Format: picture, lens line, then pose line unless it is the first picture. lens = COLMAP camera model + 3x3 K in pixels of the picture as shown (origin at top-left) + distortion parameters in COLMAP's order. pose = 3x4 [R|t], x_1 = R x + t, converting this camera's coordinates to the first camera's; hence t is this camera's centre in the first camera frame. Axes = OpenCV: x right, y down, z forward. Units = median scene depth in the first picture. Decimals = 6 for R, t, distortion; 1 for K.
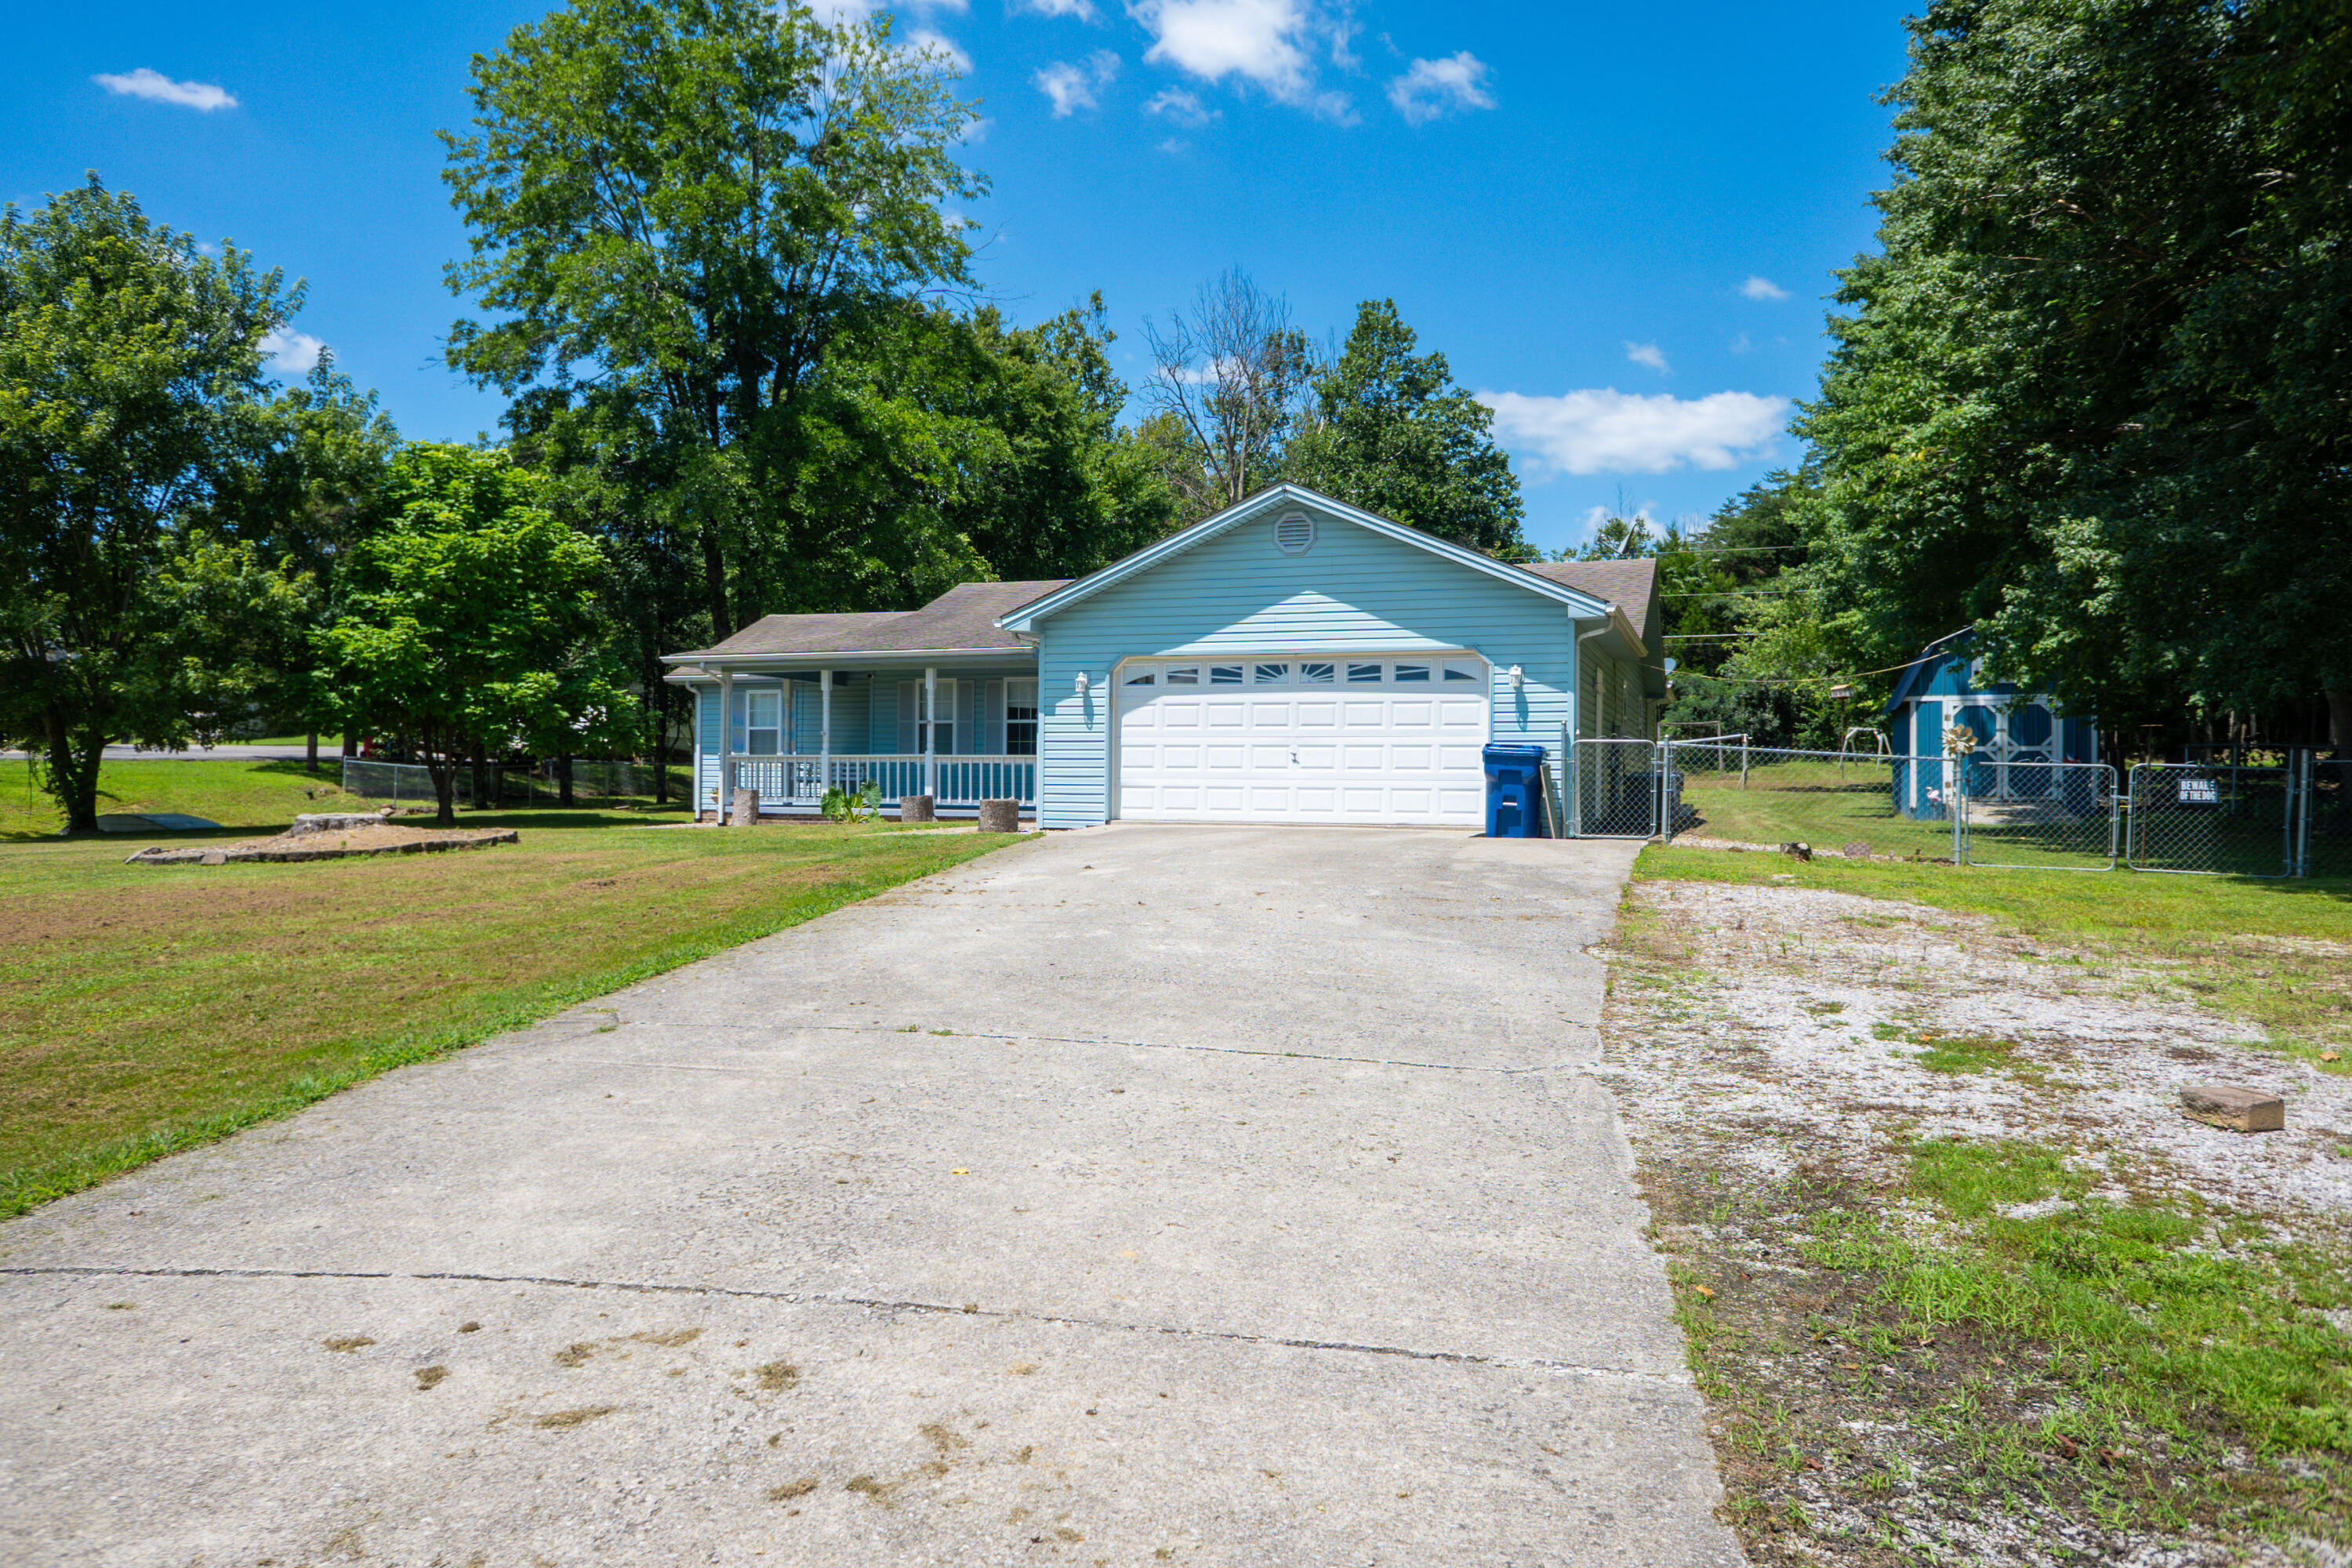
lens RADIAL K [[1607.9, 0, 1176.0], [0, 1607.9, 784.0], [0, 0, 1]] dist [-0.037299, 0.000195]
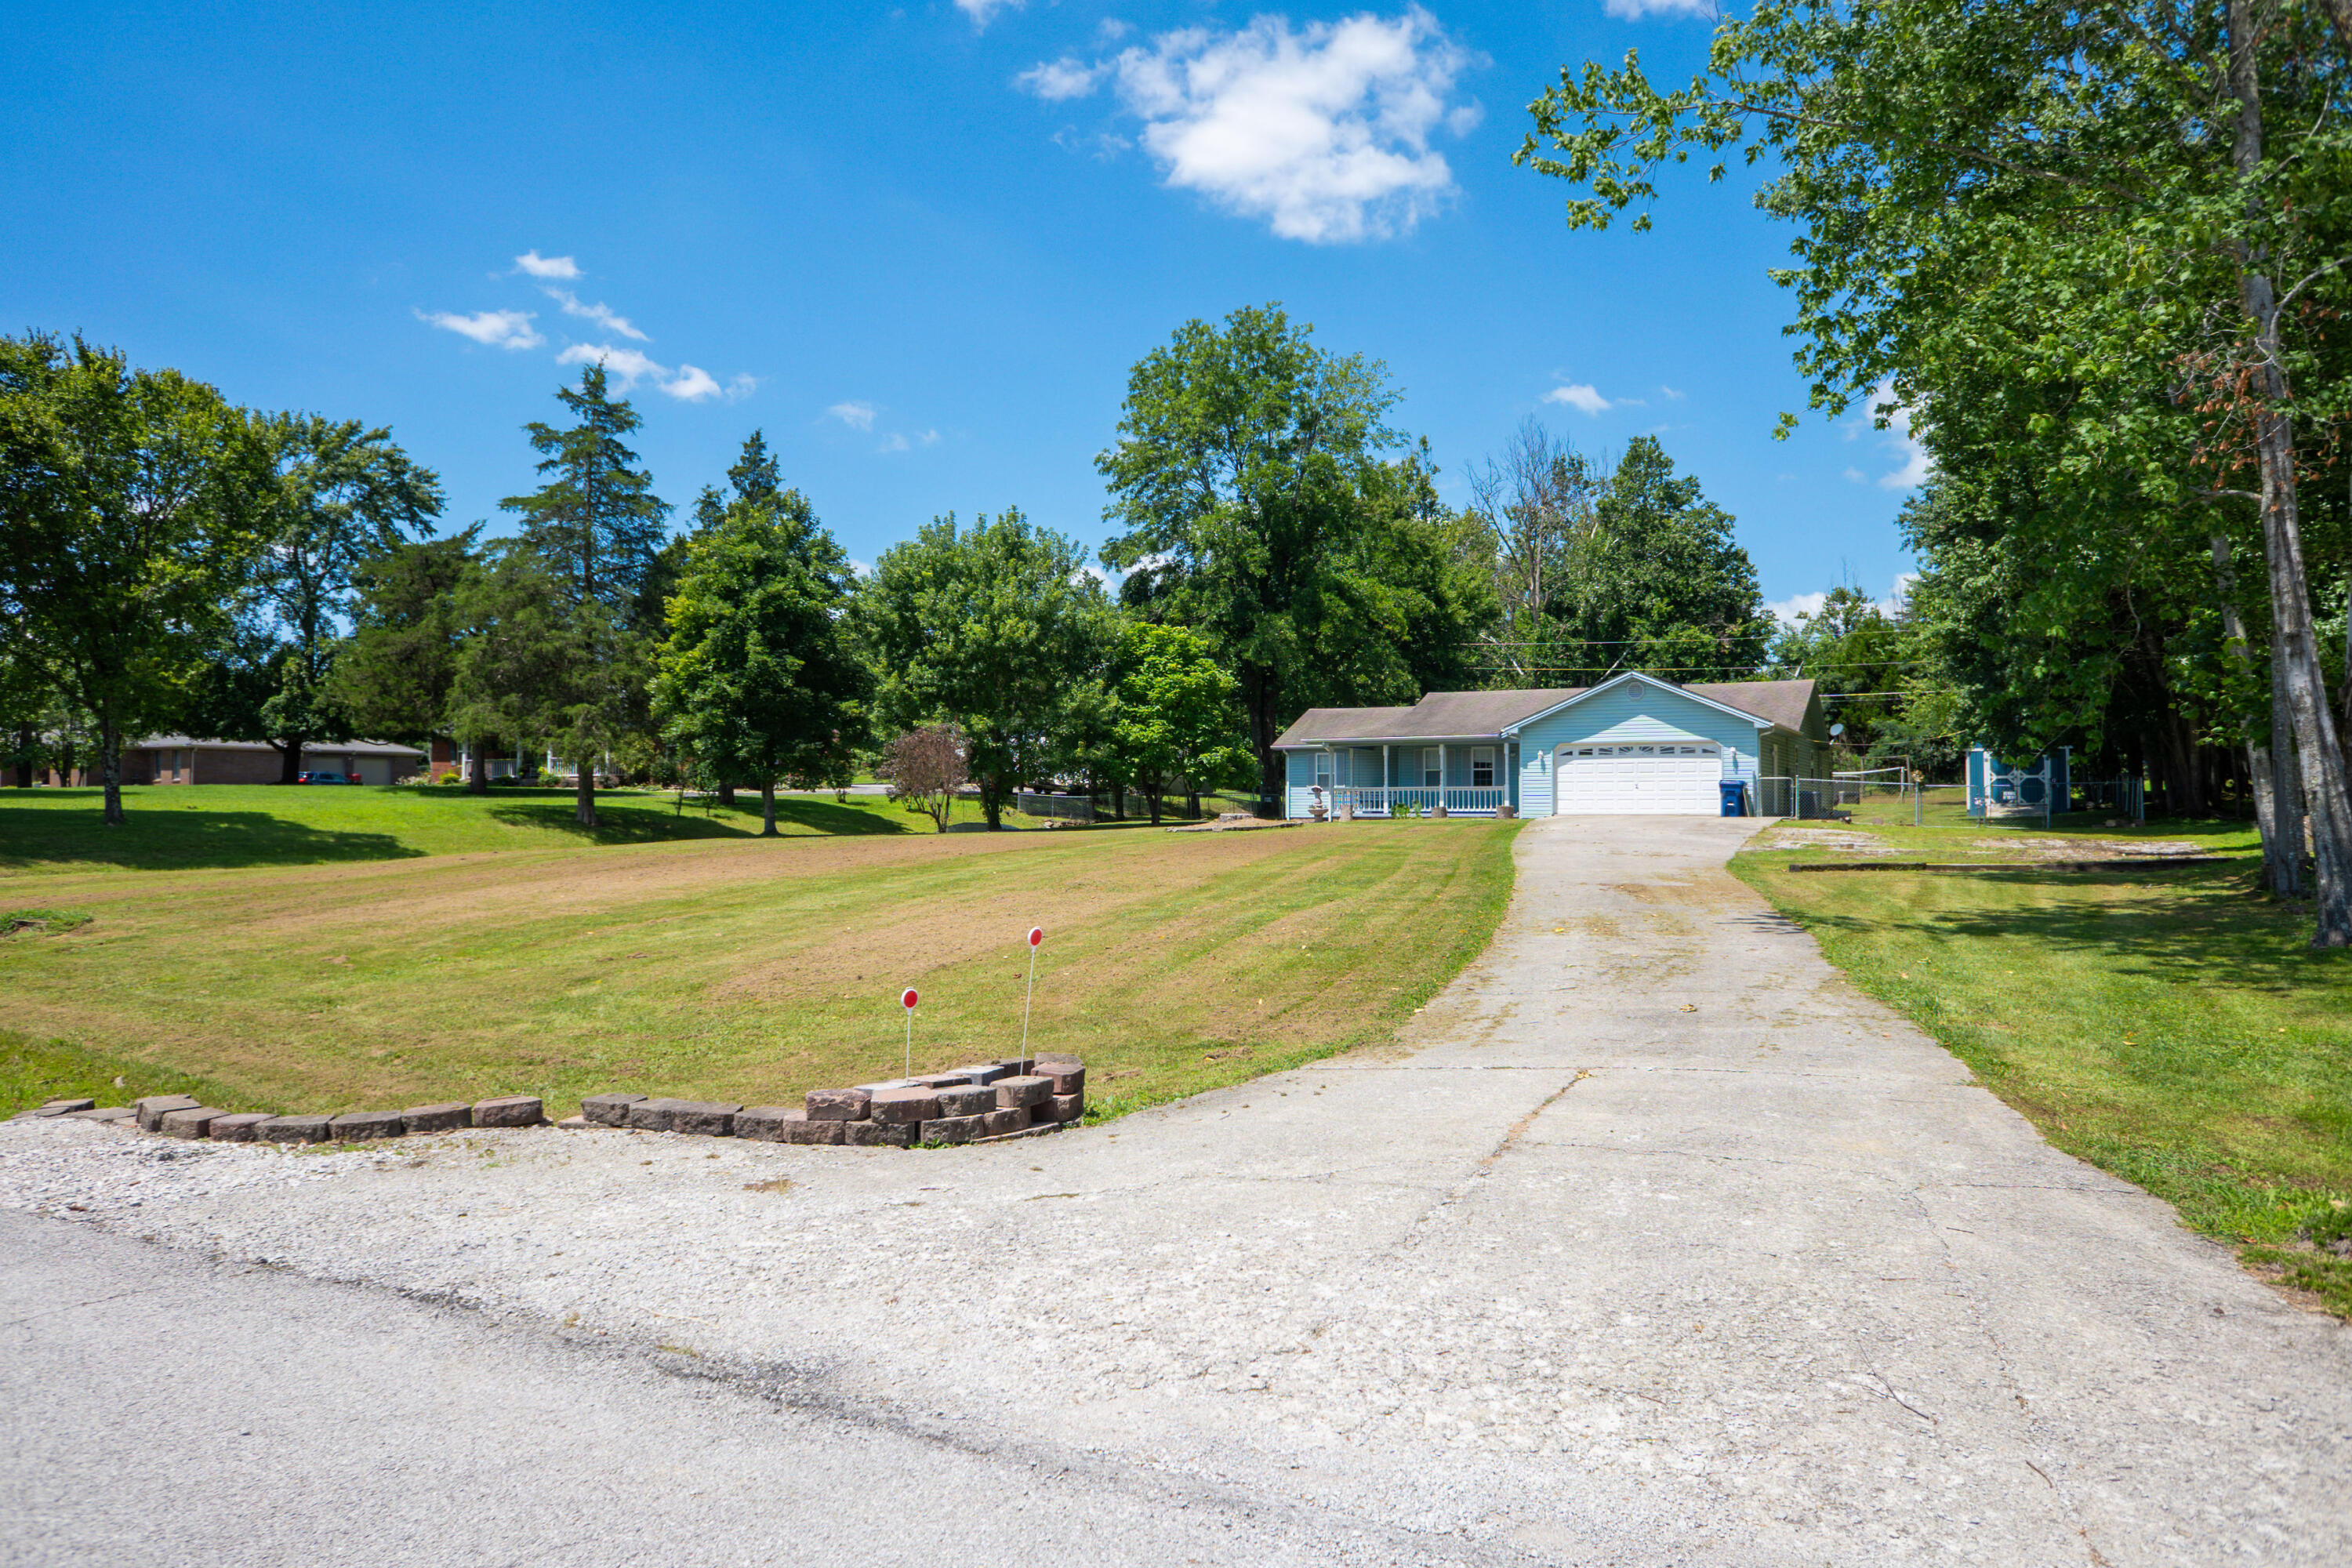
lens RADIAL K [[1631.1, 0, 1176.0], [0, 1631.1, 784.0], [0, 0, 1]] dist [-0.050126, 0.065450]
pose [[0.989381, -0.011087, -0.144924, -0.126314], [0.008357, 0.999776, -0.019435, 0.010530], [0.145107, 0.018017, 0.989252, -0.735290]]
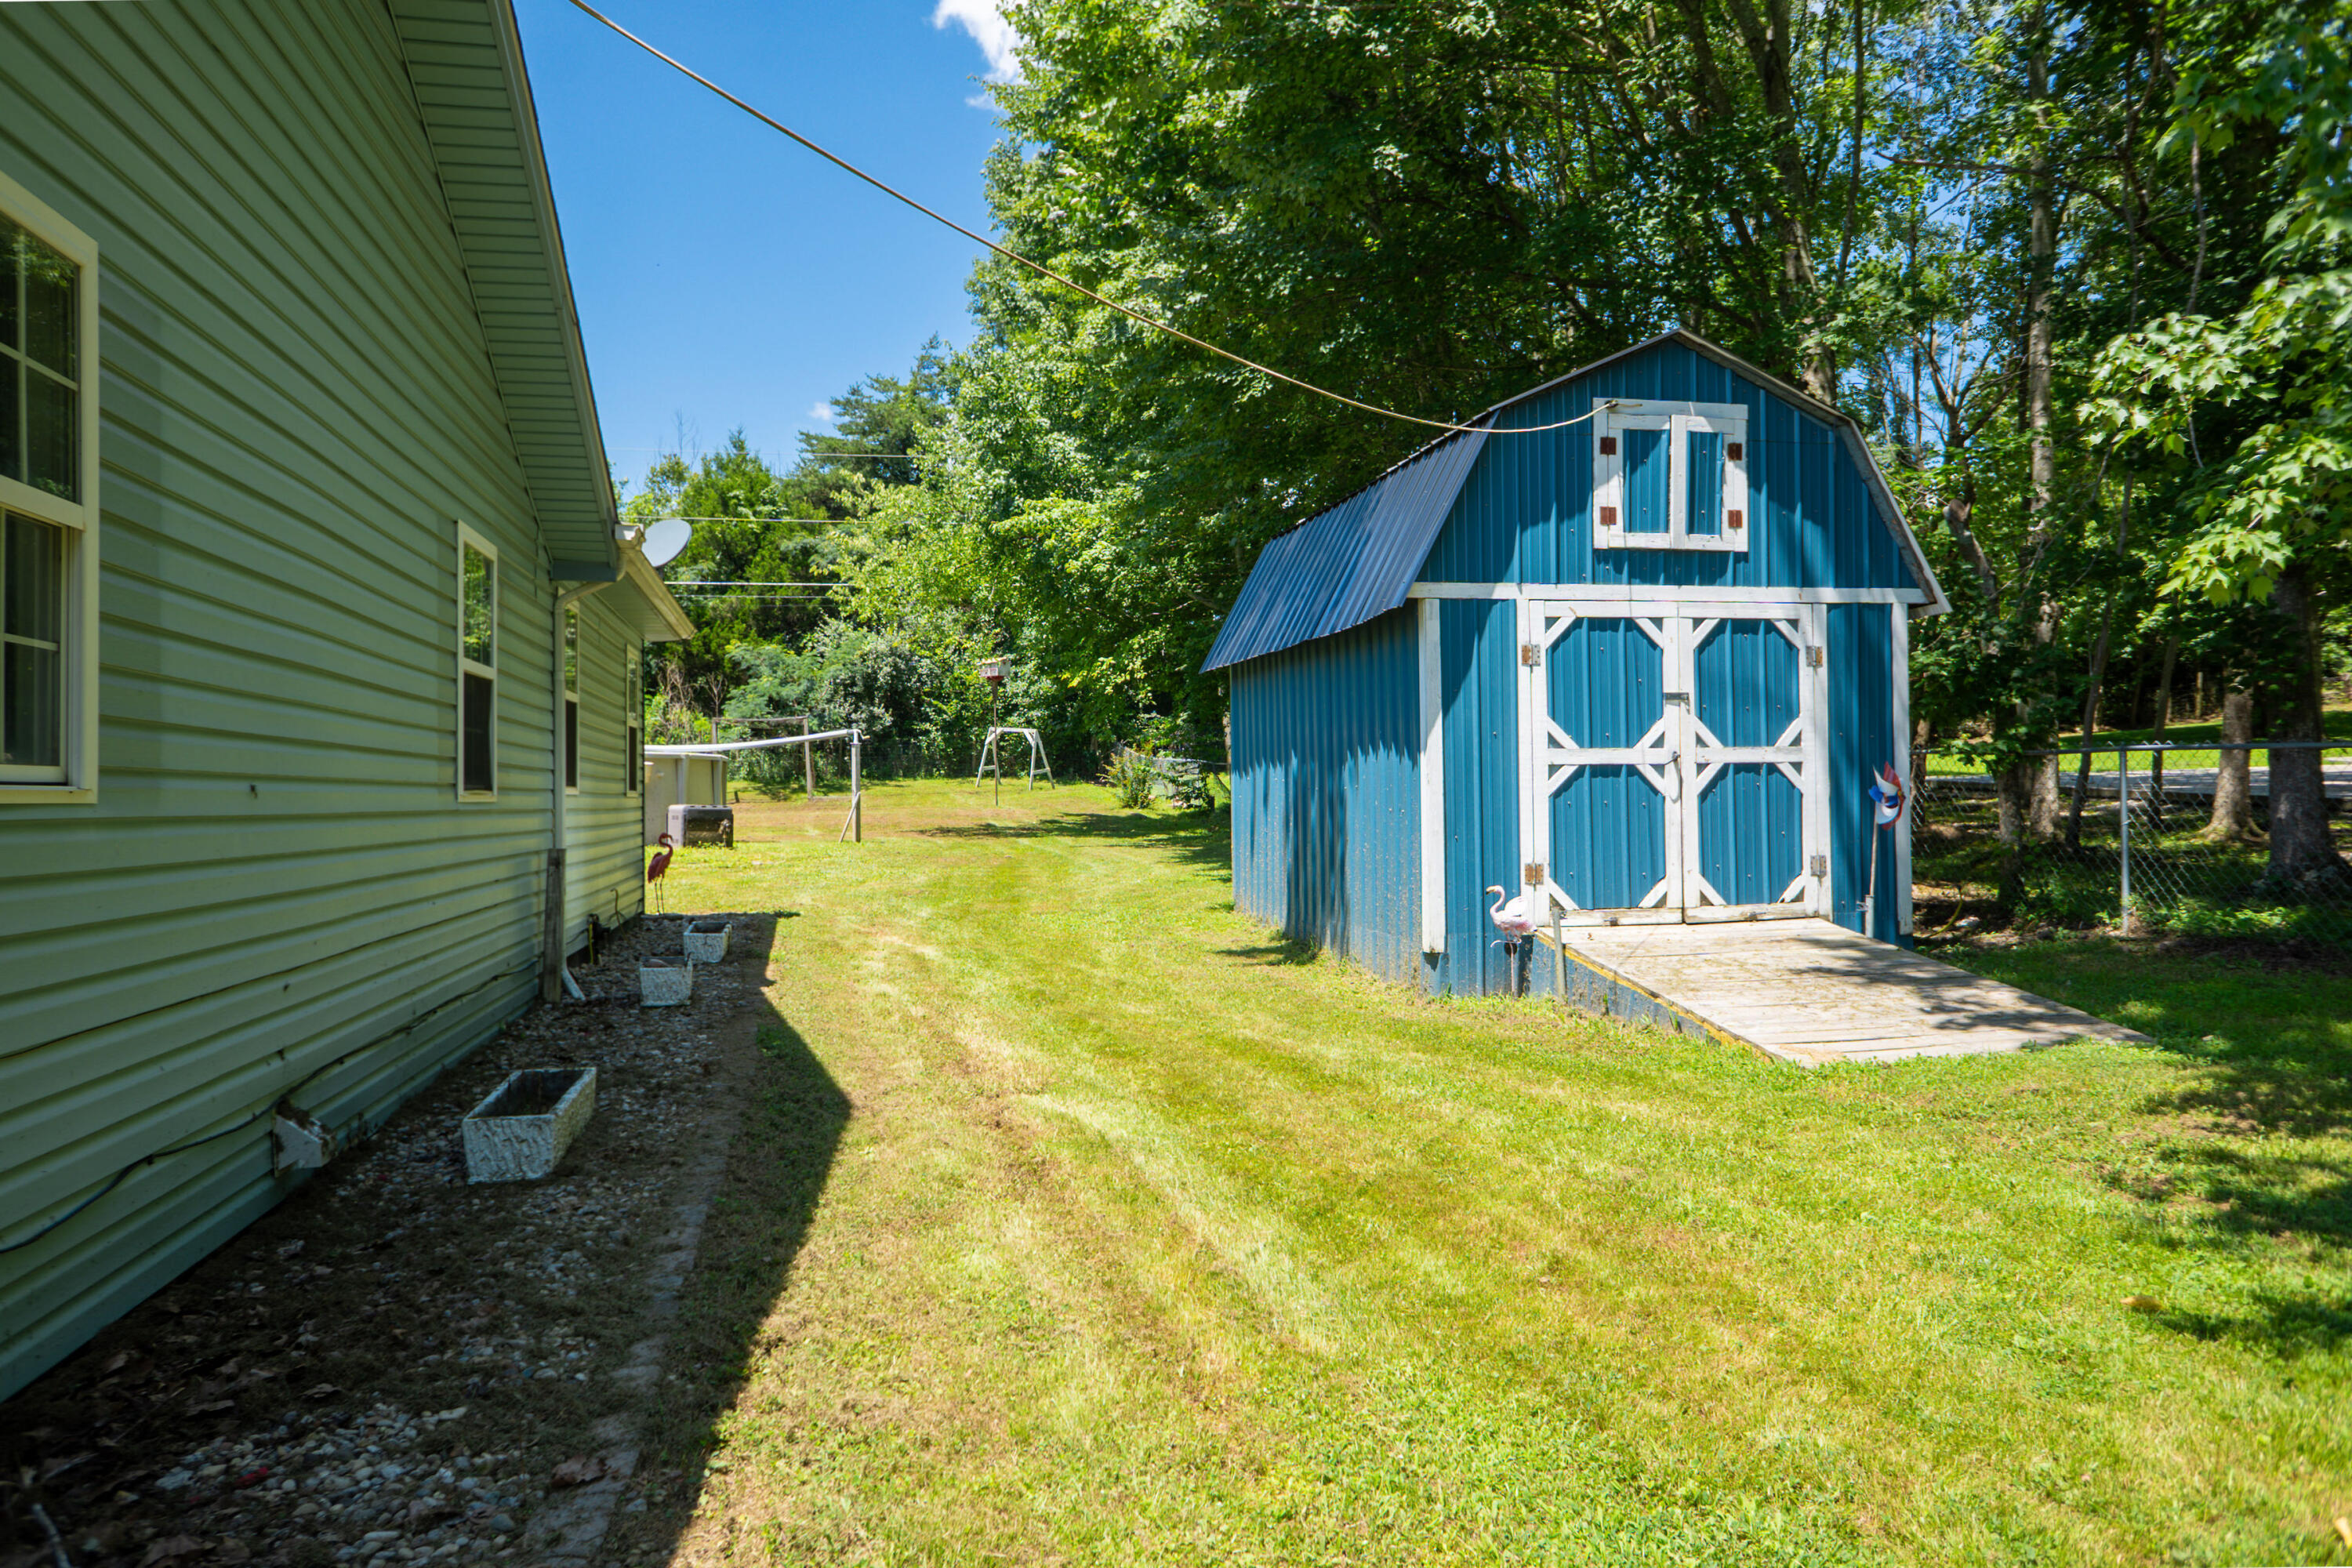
lens RADIAL K [[1607.9, 0, 1176.0], [0, 1607.9, 784.0], [0, 0, 1]] dist [-0.037299, 0.000195]
pose [[0.851324, -0.009270, 0.524559, 0.199218], [0.012702, 0.999915, -0.002943, -0.012795], [-0.524487, 0.009168, 0.851369, 0.585157]]
